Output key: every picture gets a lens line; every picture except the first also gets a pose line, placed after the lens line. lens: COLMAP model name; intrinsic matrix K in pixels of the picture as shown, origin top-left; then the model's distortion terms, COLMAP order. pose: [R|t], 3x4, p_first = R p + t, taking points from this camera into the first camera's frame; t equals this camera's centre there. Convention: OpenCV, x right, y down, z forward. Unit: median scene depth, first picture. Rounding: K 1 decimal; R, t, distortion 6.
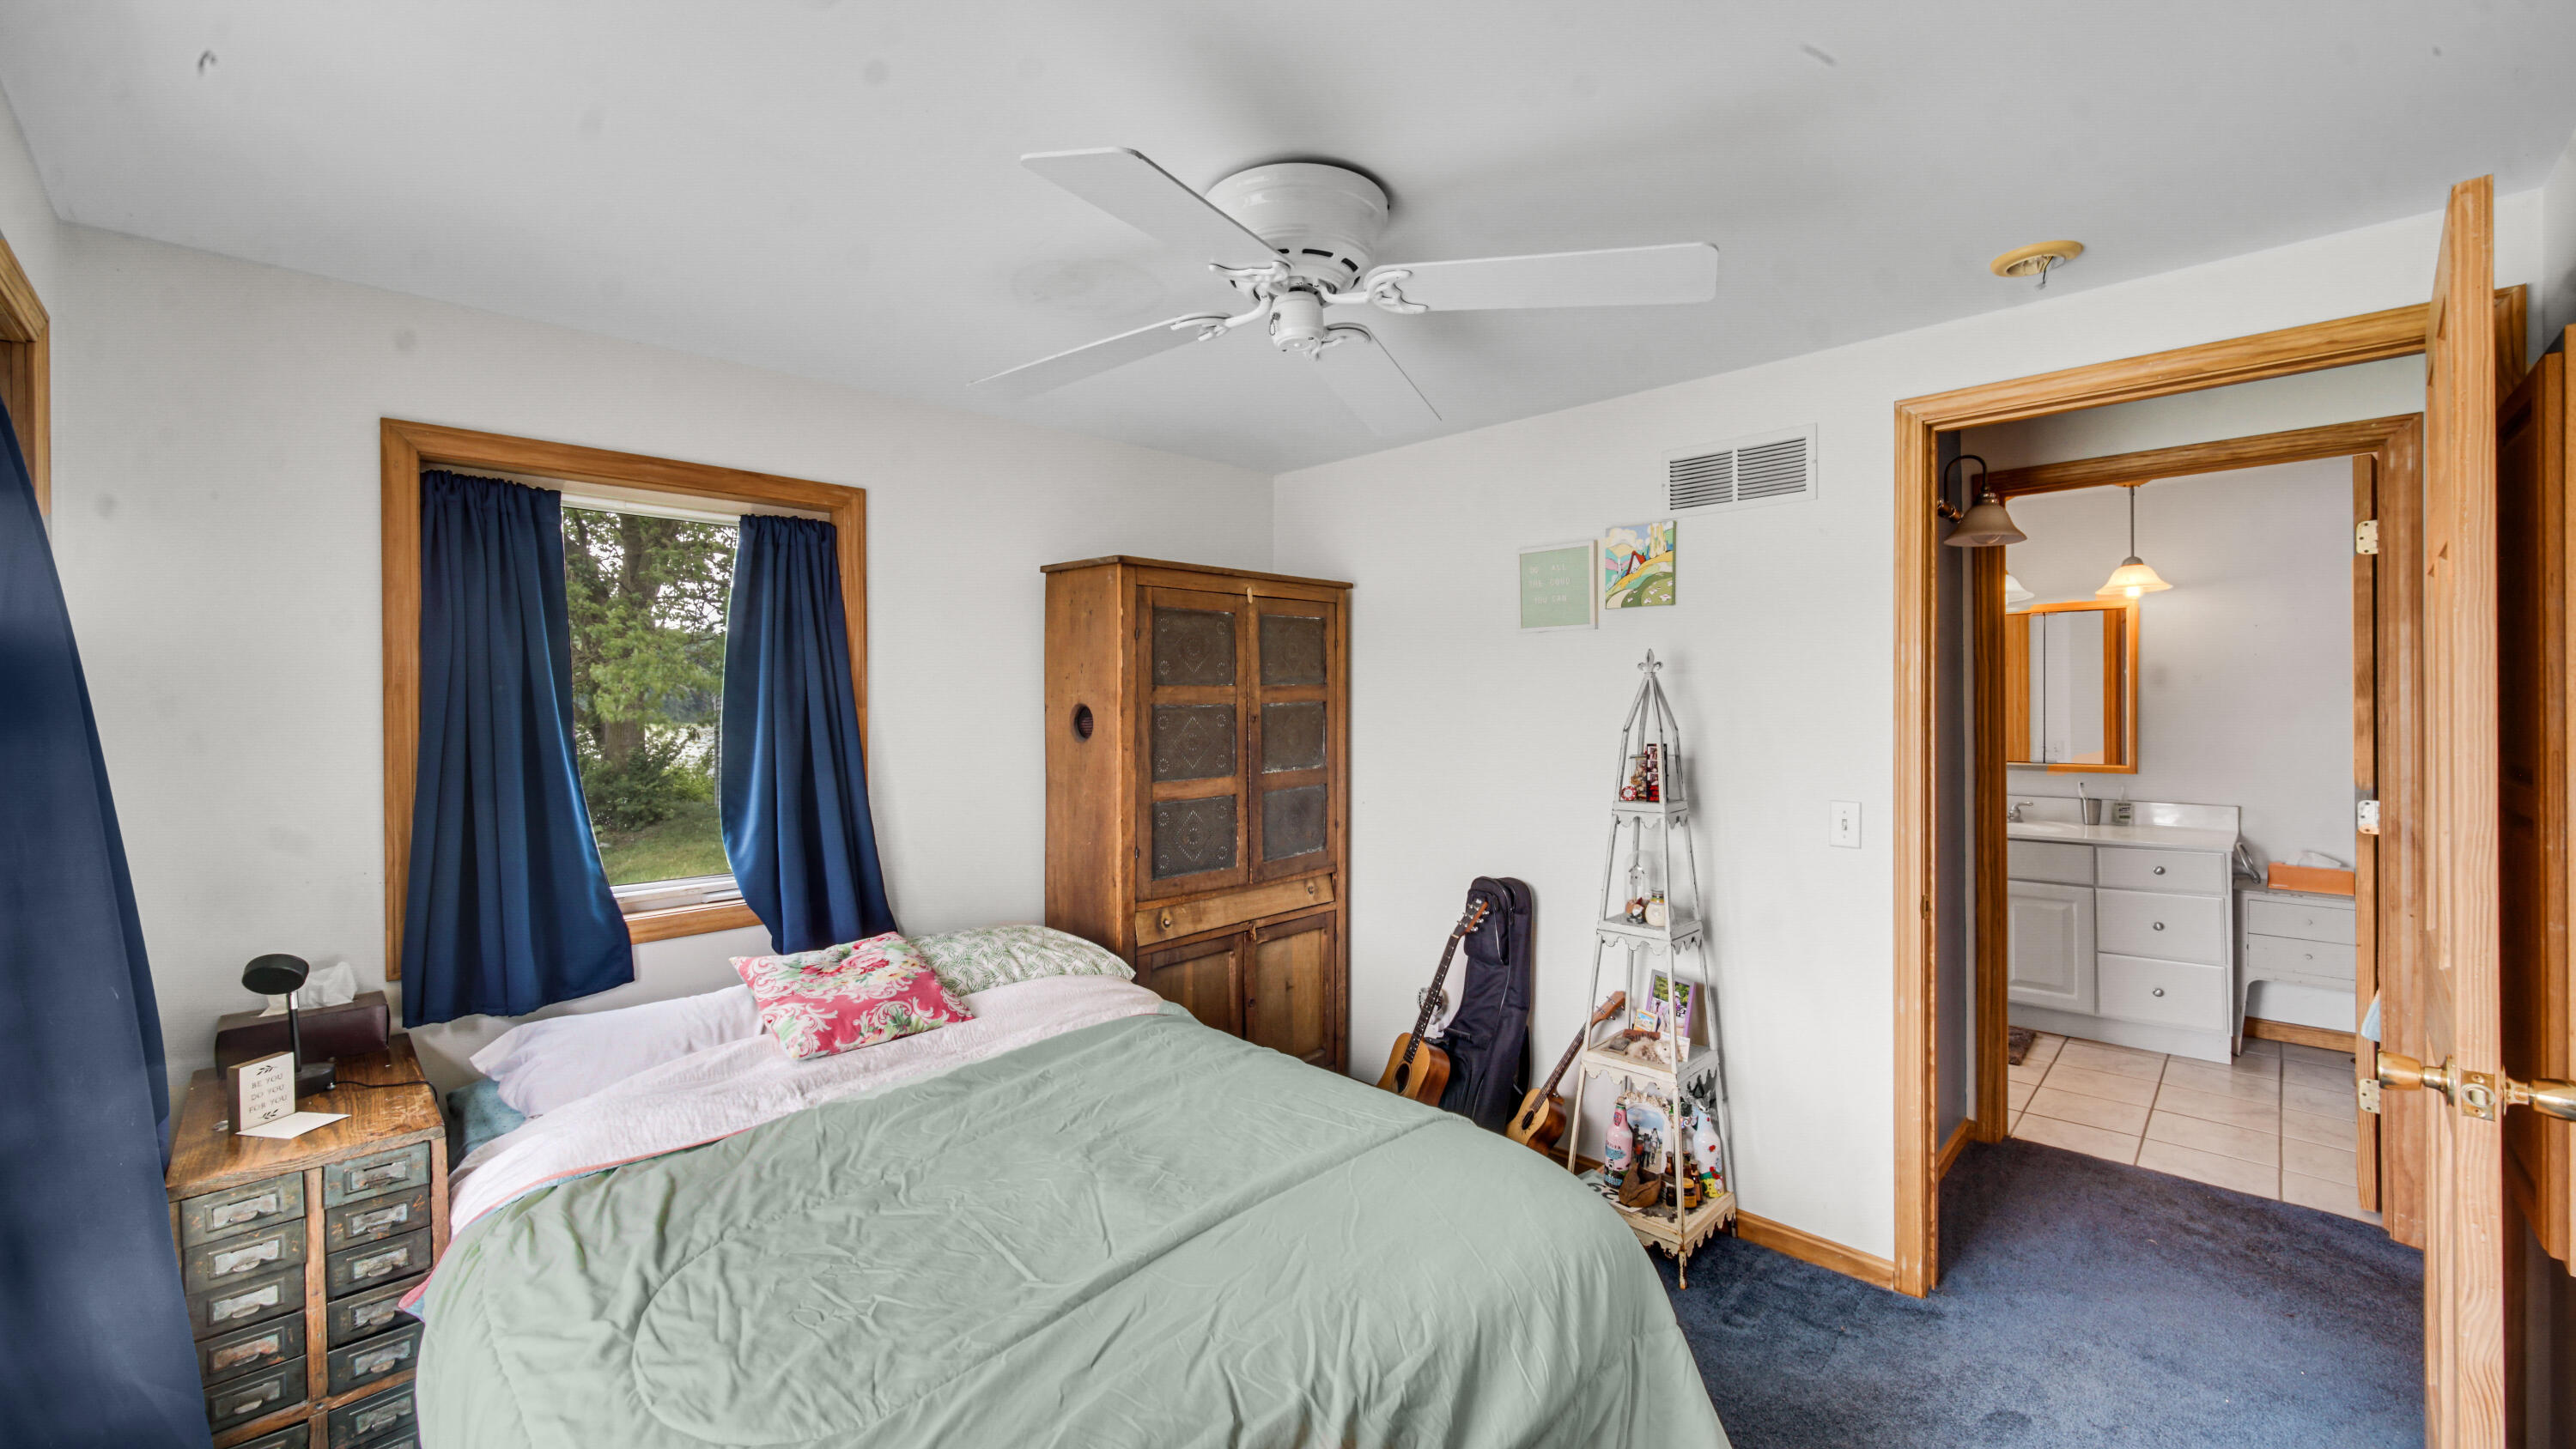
lens RADIAL K [[1016.8, 0, 1265.7], [0, 1016.8, 711.2], [0, 0, 1]] dist [-0.000158, -0.000422]
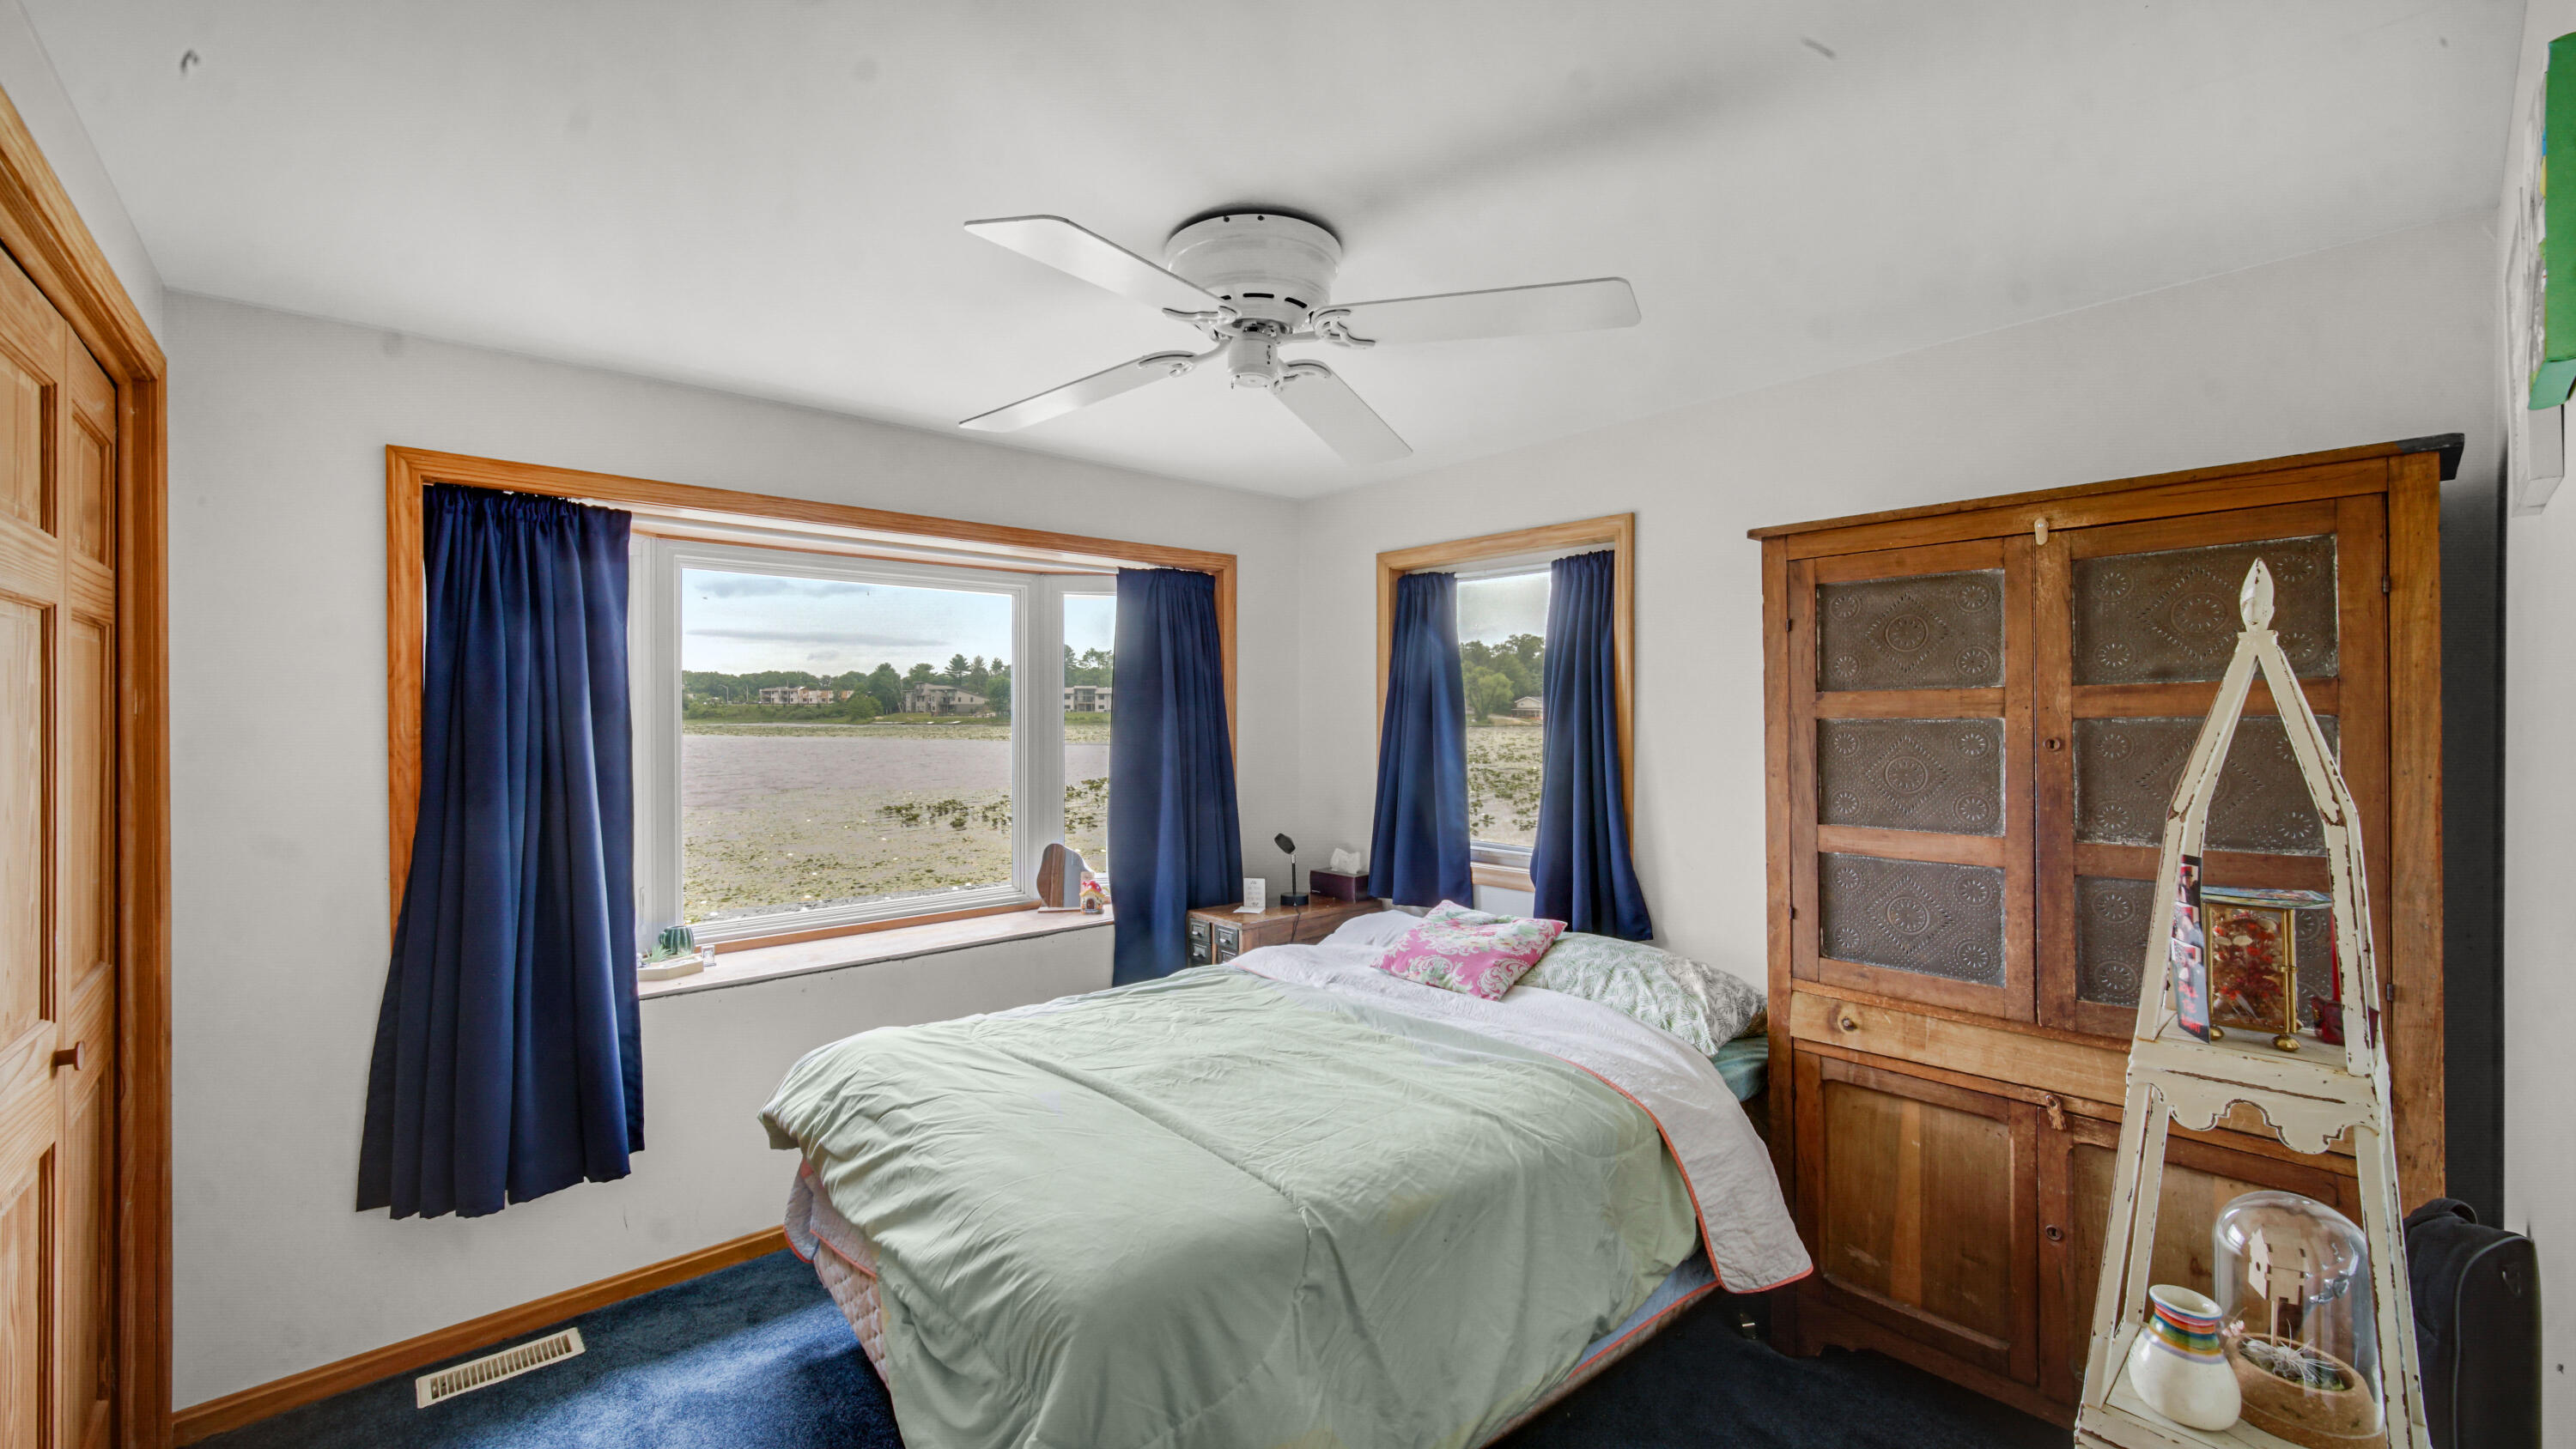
lens RADIAL K [[1016.8, 0, 1265.7], [0, 1016.8, 711.2], [0, 0, 1]] dist [-0.000158, -0.000422]
pose [[-0.073580, 0.003996, -0.997281, 0.679674], [-0.004135, 0.999982, 0.004312, -0.013094], [0.997281, 0.004441, -0.073562, 0.680818]]
